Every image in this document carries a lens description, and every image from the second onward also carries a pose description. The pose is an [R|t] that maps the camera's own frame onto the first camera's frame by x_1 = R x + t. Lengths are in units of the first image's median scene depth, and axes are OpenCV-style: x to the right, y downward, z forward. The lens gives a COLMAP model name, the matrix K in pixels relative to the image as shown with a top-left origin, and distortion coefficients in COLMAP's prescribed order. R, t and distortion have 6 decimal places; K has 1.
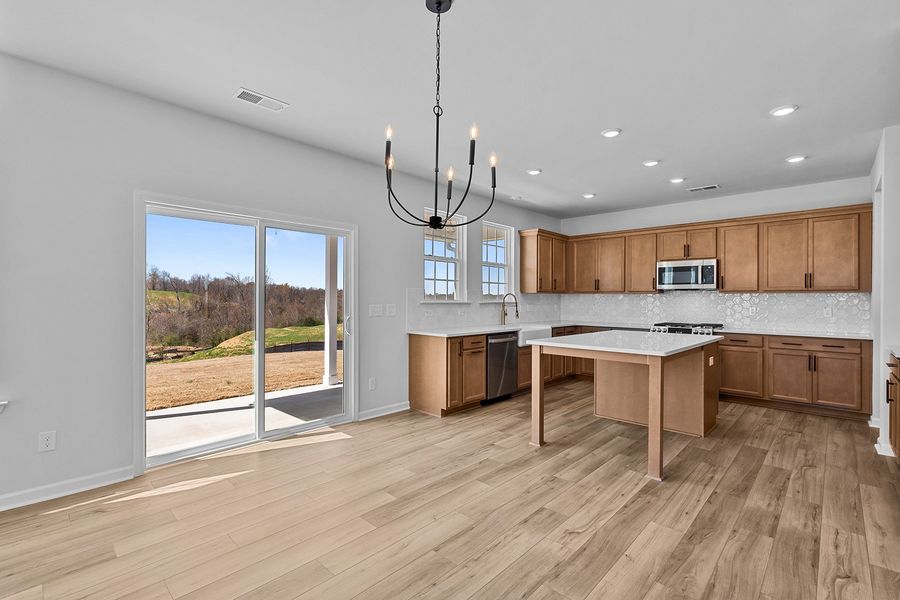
lens RADIAL K [[406.9, 0, 448.8], [0, 406.9, 298.1], [0, 0, 1]] dist [-0.003142, -0.000102]
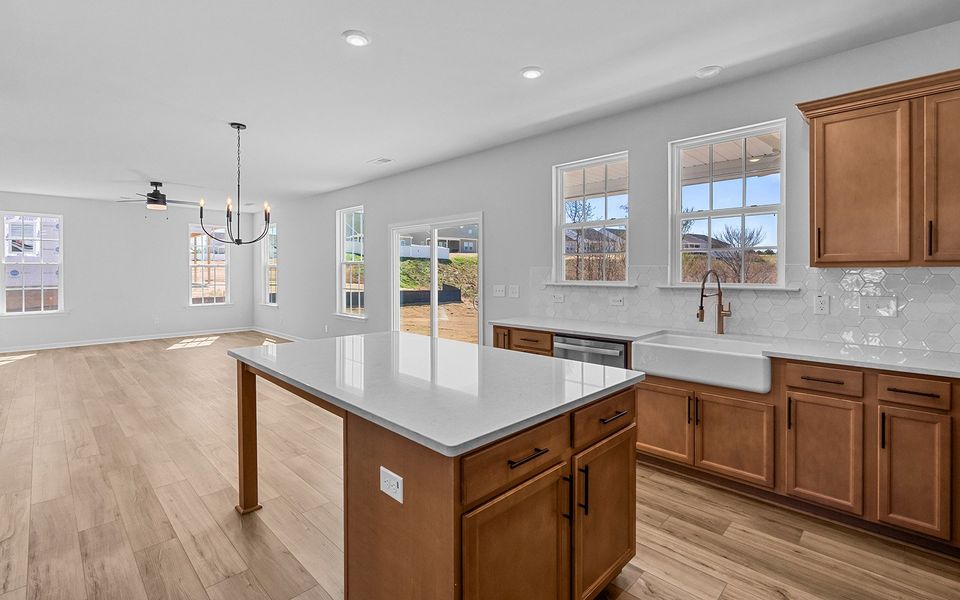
lens RADIAL K [[439.2, 0, 486.0], [0, 439.2, 270.4], [0, 0, 1]] dist [-0.005044, 0.000715]
pose [[-0.015084, -0.006729, -0.999864, 0.856787], [0.005866, 0.999960, -0.006818, -0.011997], [0.999869, -0.005968, -0.015044, 0.930084]]
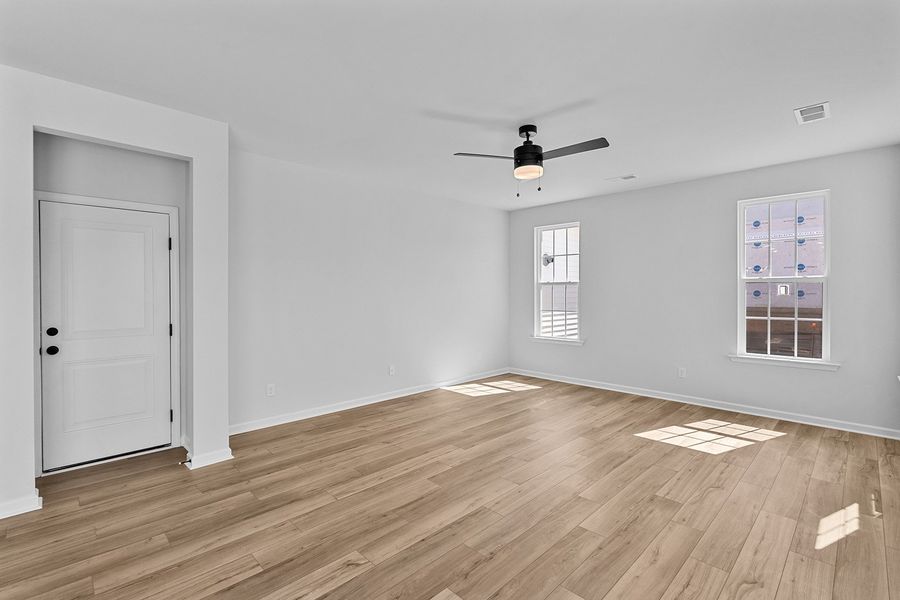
lens RADIAL K [[406.9, 0, 448.9], [0, 406.9, 300.6], [0, 0, 1]] dist [-0.003142, -0.000102]
pose [[-0.999251, -0.005173, 0.038349, -0.444965], [-0.004624, 0.999886, 0.014391, -0.016654], [-0.038419, 0.014203, -0.999161, 0.566683]]
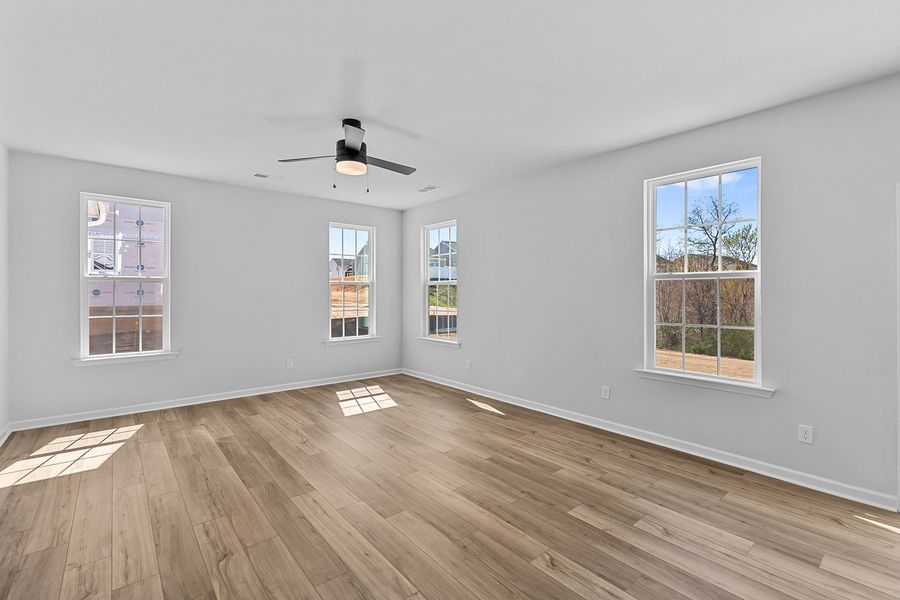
lens RADIAL K [[406.9, 0, 457.6], [0, 406.9, 288.9], [0, 0, 1]] dist [-0.003142, -0.000102]
pose [[-0.107547, -0.013463, -0.994109, 0.120562], [0.000717, 0.999907, -0.013620, -0.016644], [0.994200, -0.002178, -0.107527, 0.090207]]
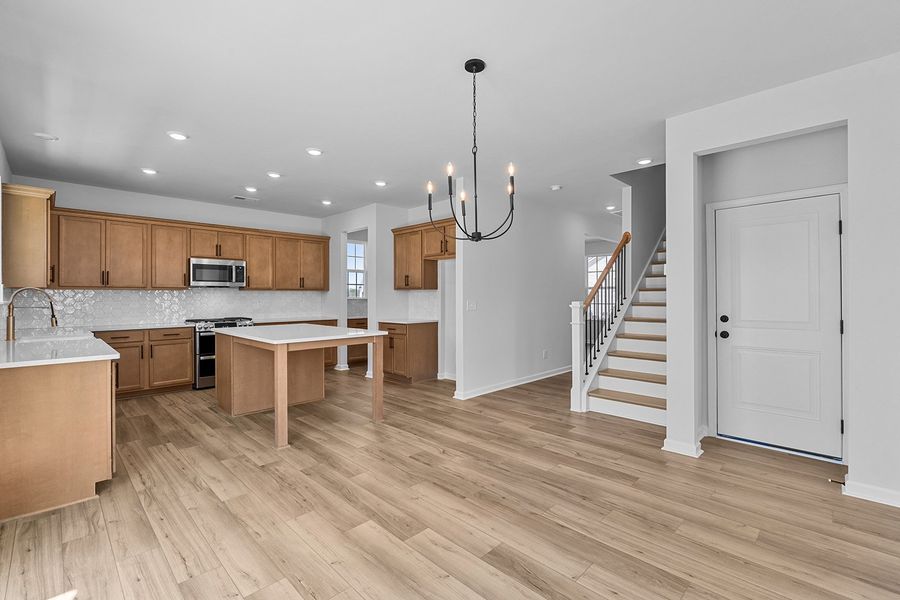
lens RADIAL K [[406.9, 0, 452.0], [0, 406.9, 295.2], [0, 0, 1]] dist [-0.003142, -0.000102]
pose [[0.026824, -0.004702, 0.999629, -0.563693], [0.001666, 0.999988, 0.004659, -0.003266], [-0.999639, 0.001540, 0.026831, 0.440472]]
